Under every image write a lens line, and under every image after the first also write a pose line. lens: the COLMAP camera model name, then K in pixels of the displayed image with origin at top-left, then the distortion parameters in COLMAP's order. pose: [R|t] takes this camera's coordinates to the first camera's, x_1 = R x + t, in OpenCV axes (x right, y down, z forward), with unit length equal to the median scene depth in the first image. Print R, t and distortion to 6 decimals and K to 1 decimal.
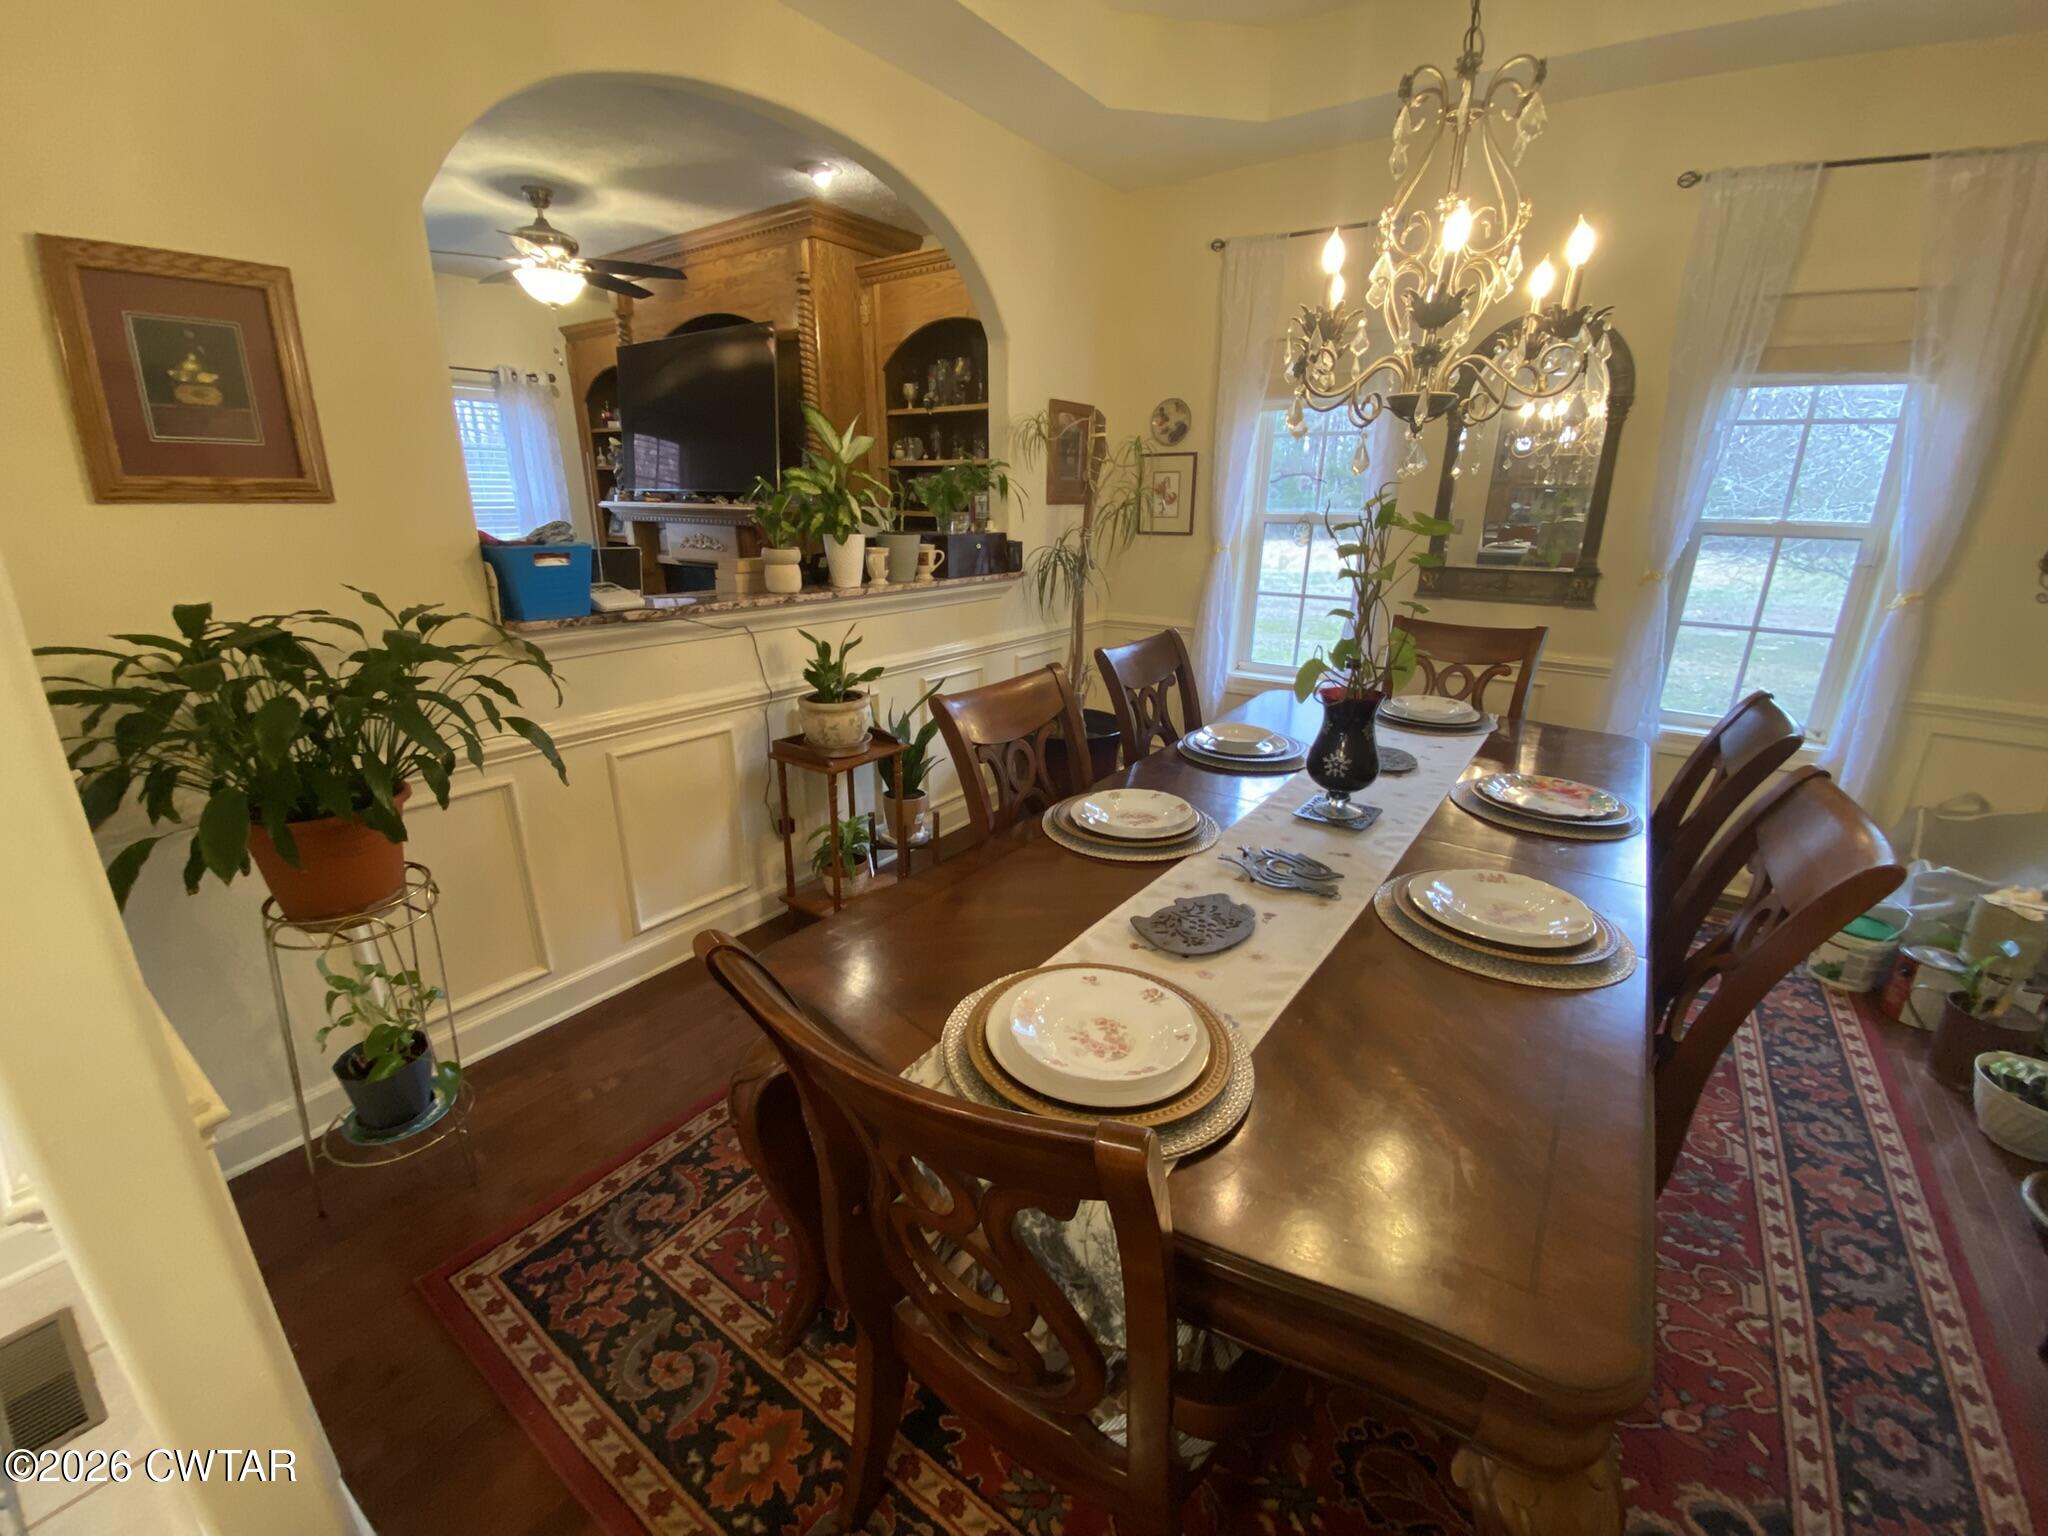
lens RADIAL K [[829.0, 0, 1025.2], [0, 829.0, 795.5], [0, 0, 1]] dist [0.015853, -0.018767]
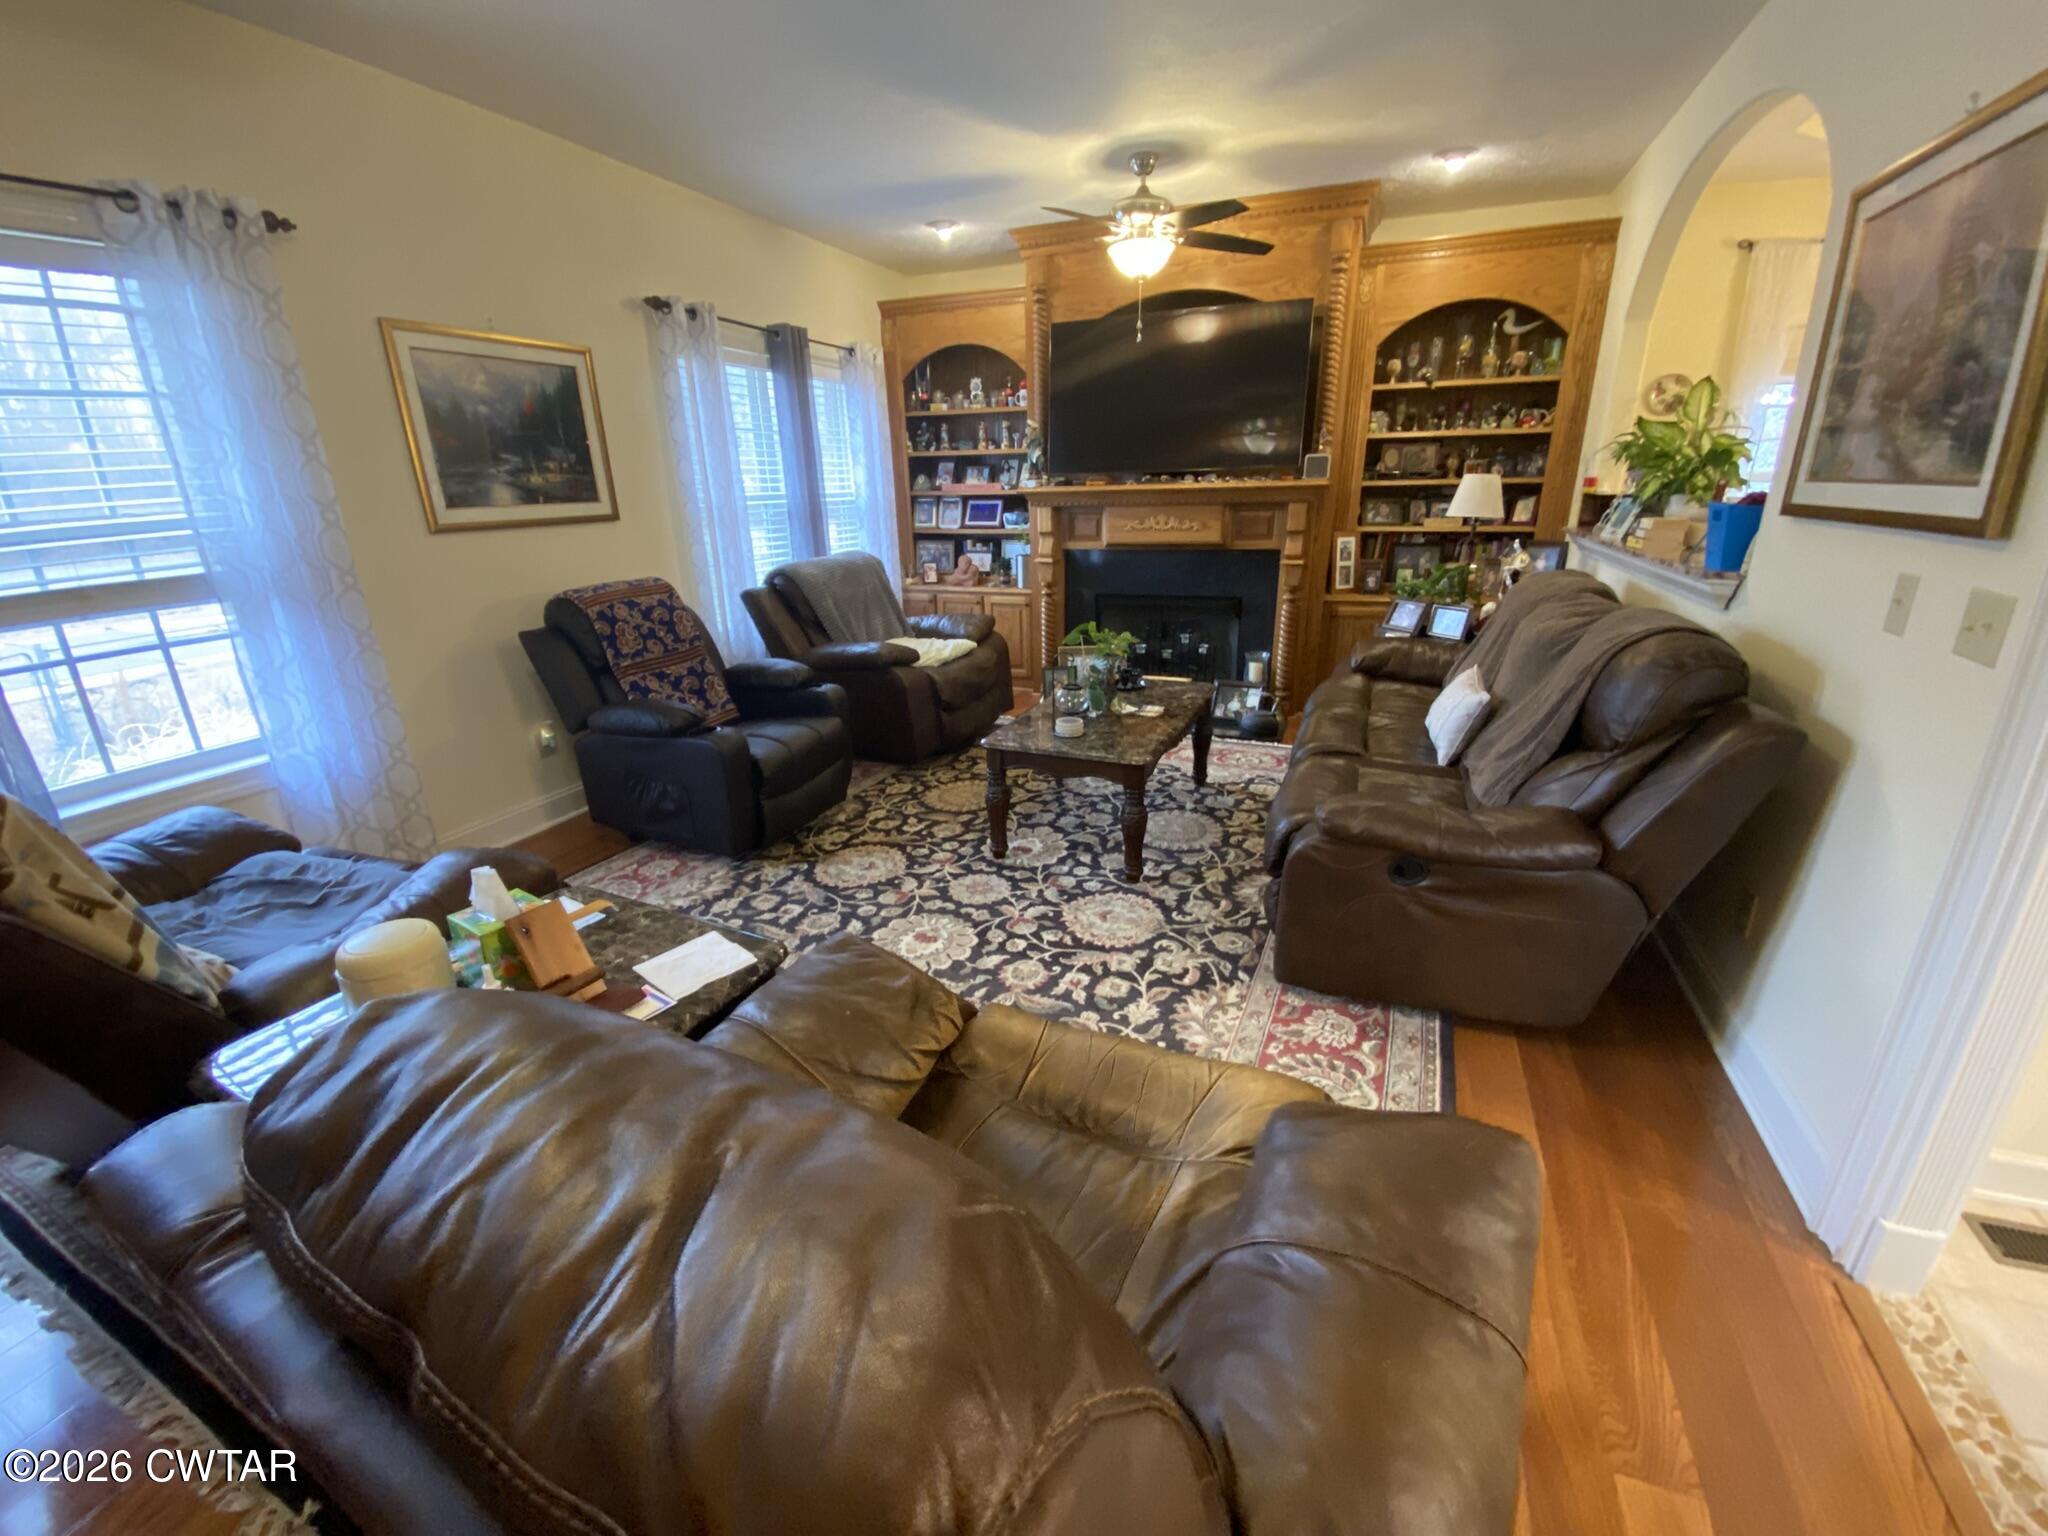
lens RADIAL K [[829.0, 0, 1017.3], [0, 829.0, 782.0], [0, 0, 1]] dist [0.015853, -0.018767]
pose [[0.971314, -0.108613, 0.211548, -0.949444], [0.107236, 0.994071, 0.018009, -0.035762], [-0.212249, 0.005193, 0.977202, 0.079863]]
